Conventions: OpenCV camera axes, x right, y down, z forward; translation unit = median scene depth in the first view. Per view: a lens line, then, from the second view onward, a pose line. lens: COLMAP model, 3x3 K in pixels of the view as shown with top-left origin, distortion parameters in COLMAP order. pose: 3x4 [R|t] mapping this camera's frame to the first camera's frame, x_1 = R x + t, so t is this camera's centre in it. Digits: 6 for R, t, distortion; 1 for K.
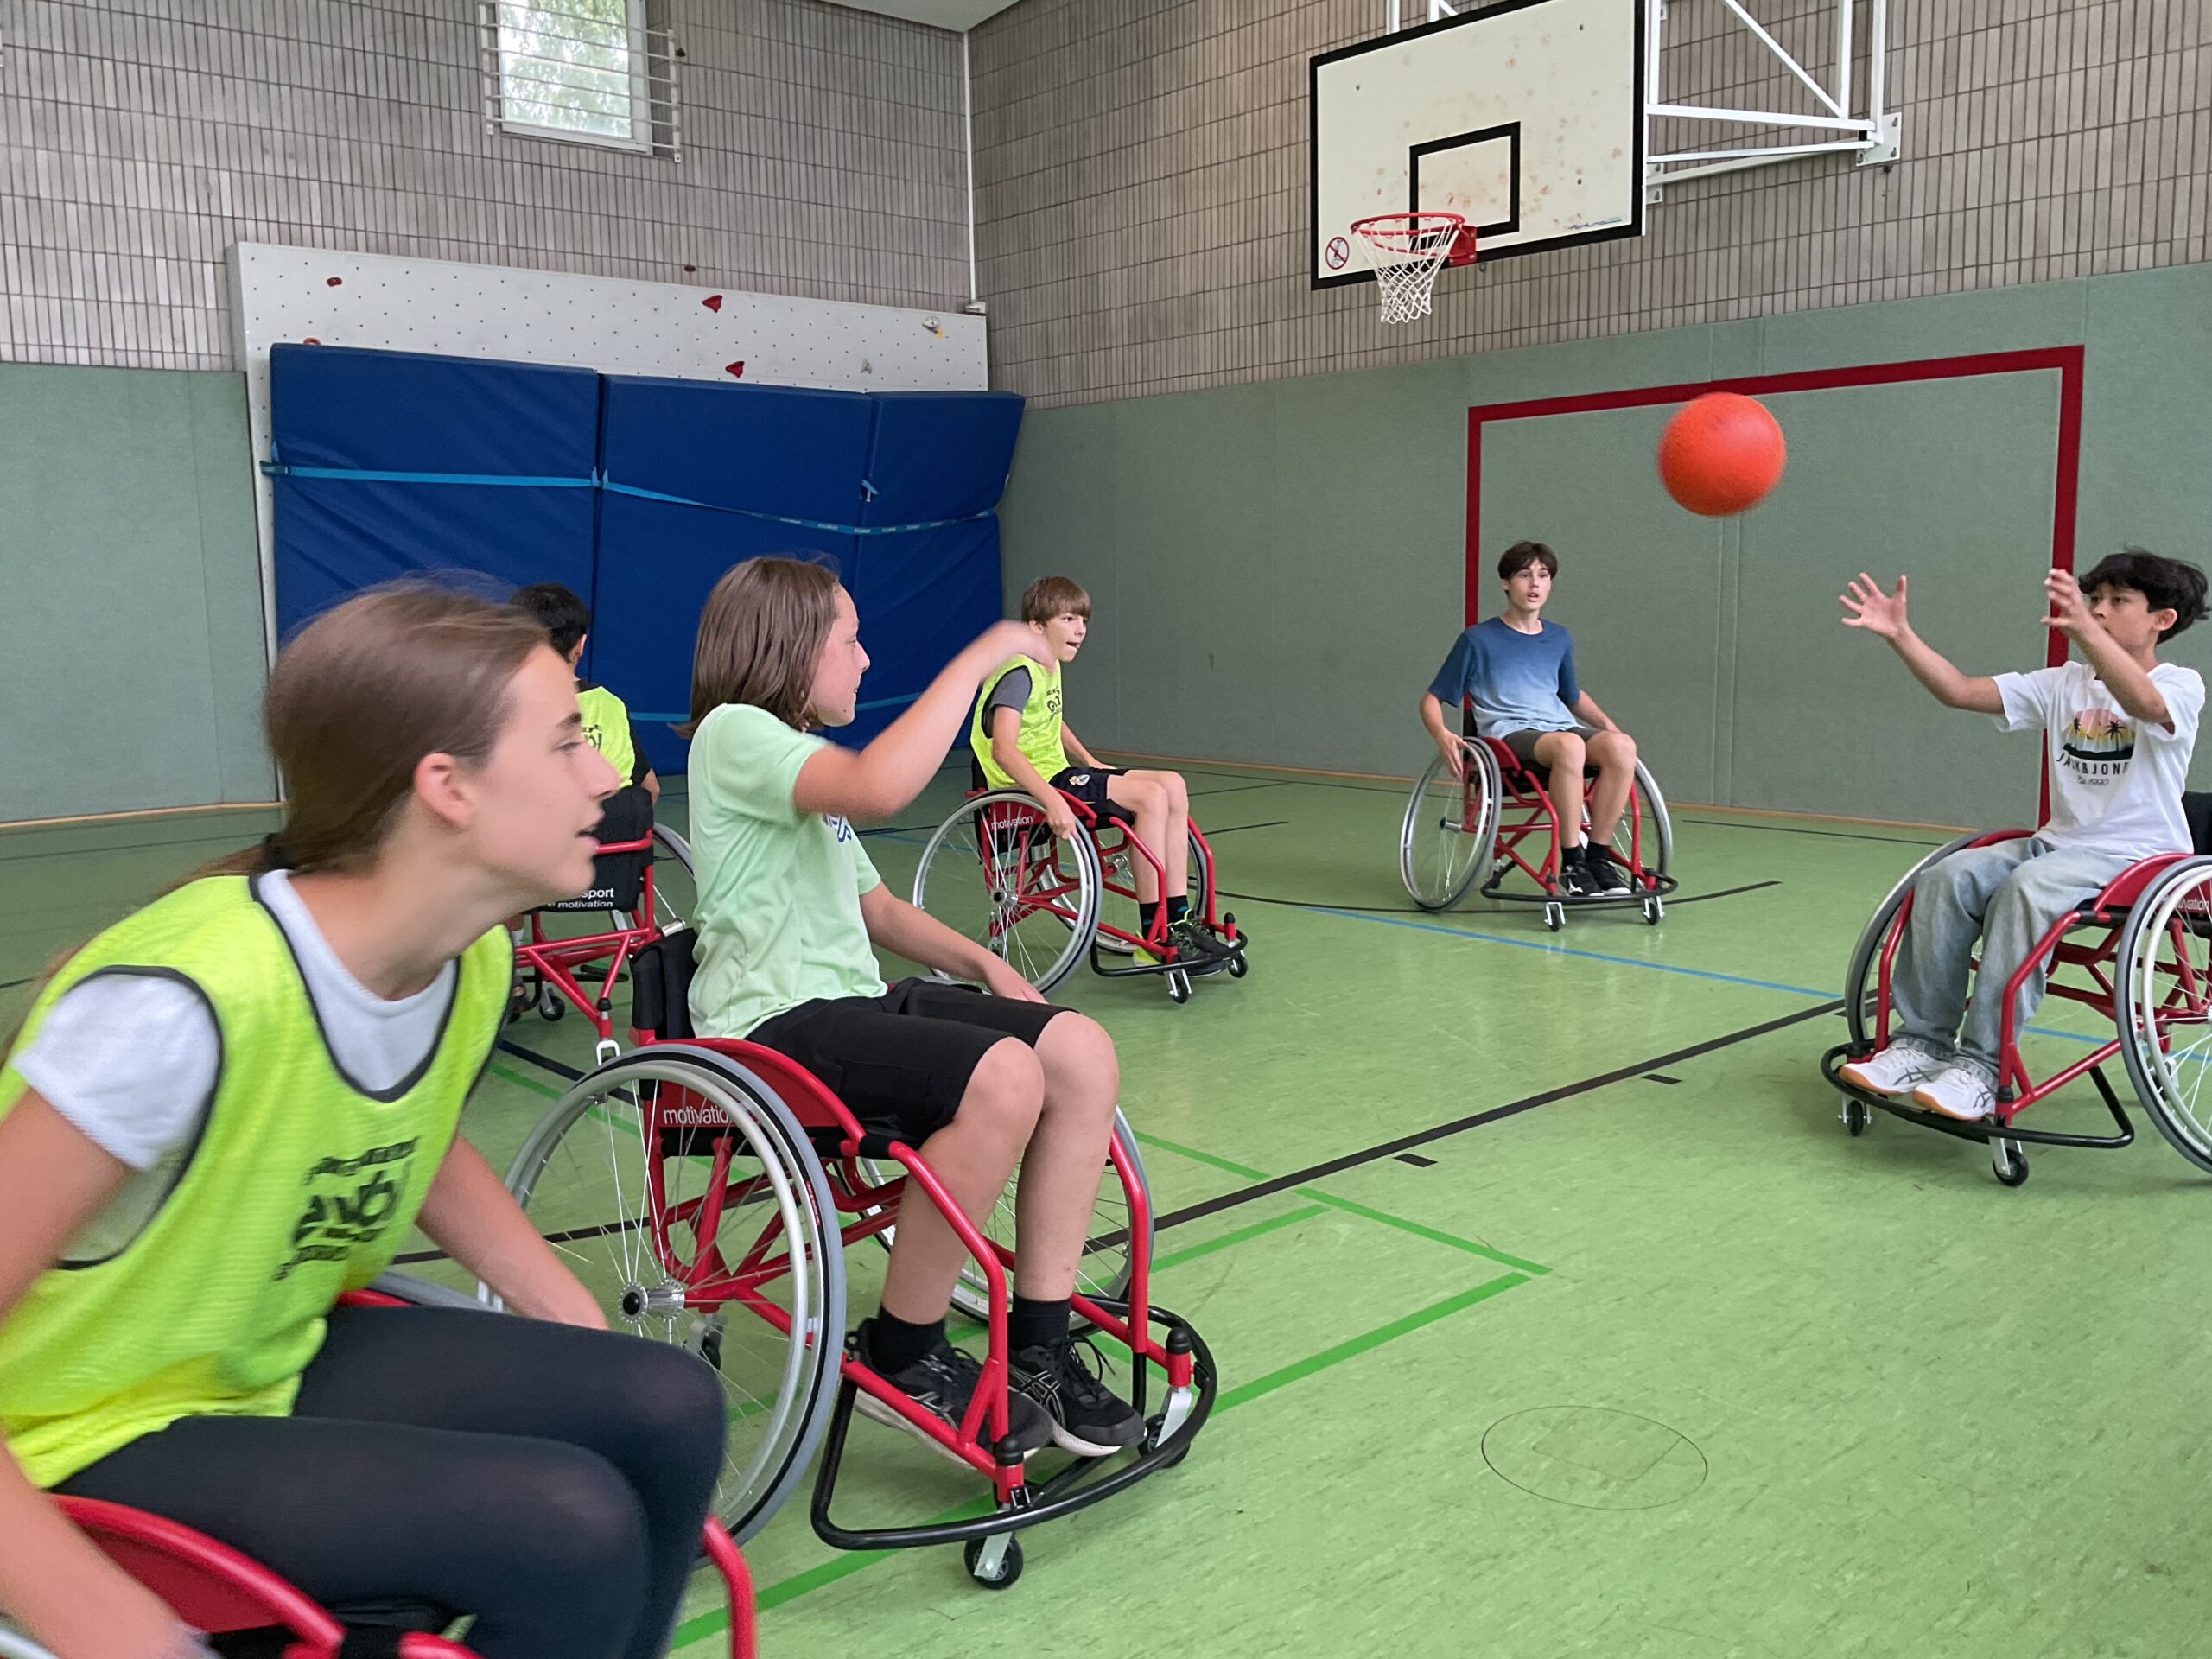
lens RADIAL K [[1861.0, 0, 1127.2], [0, 1861.0, 836.3], [0, 0, 1]] dist [0.051625, -0.113772]
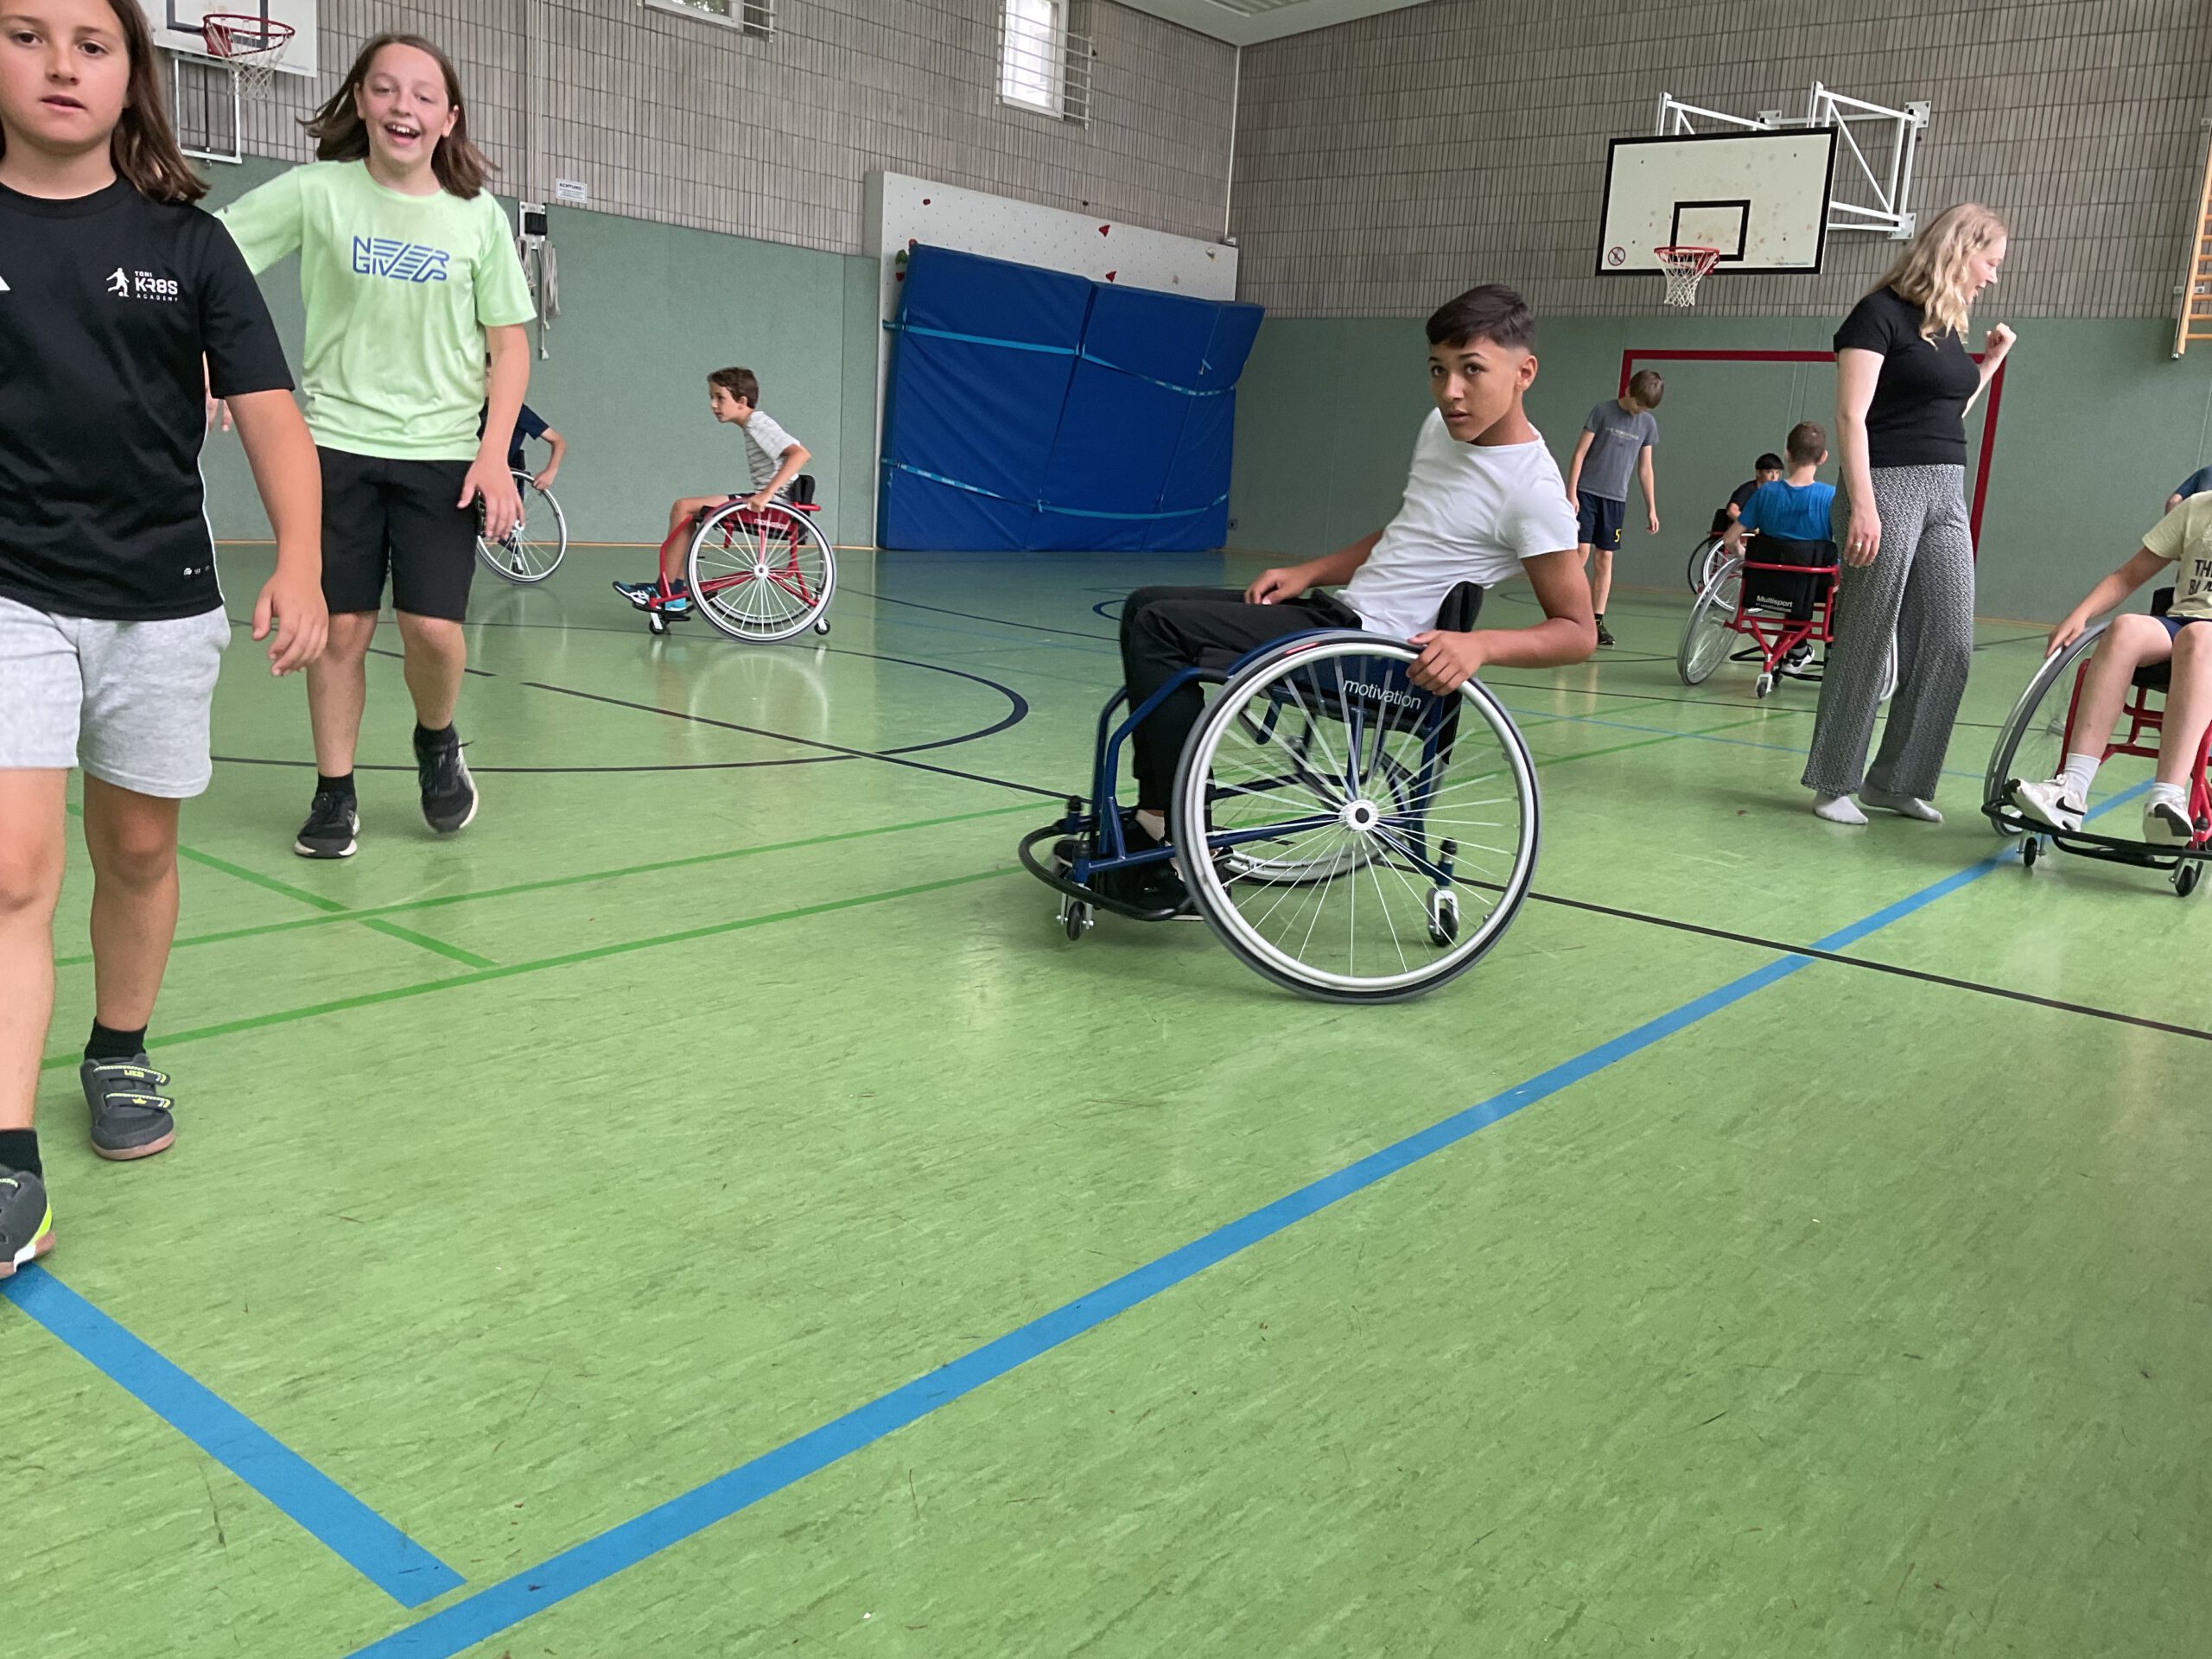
lens RADIAL K [[1861.0, 0, 1127.3], [0, 1861.0, 844.5], [0, 0, 1]] dist [0.051625, -0.113772]
pose [[0.982529, 0.039622, 0.181841, -0.526473], [-0.052431, 0.996429, 0.066186, 0.114067], [-0.178569, -0.074564, 0.981098, -0.558548]]
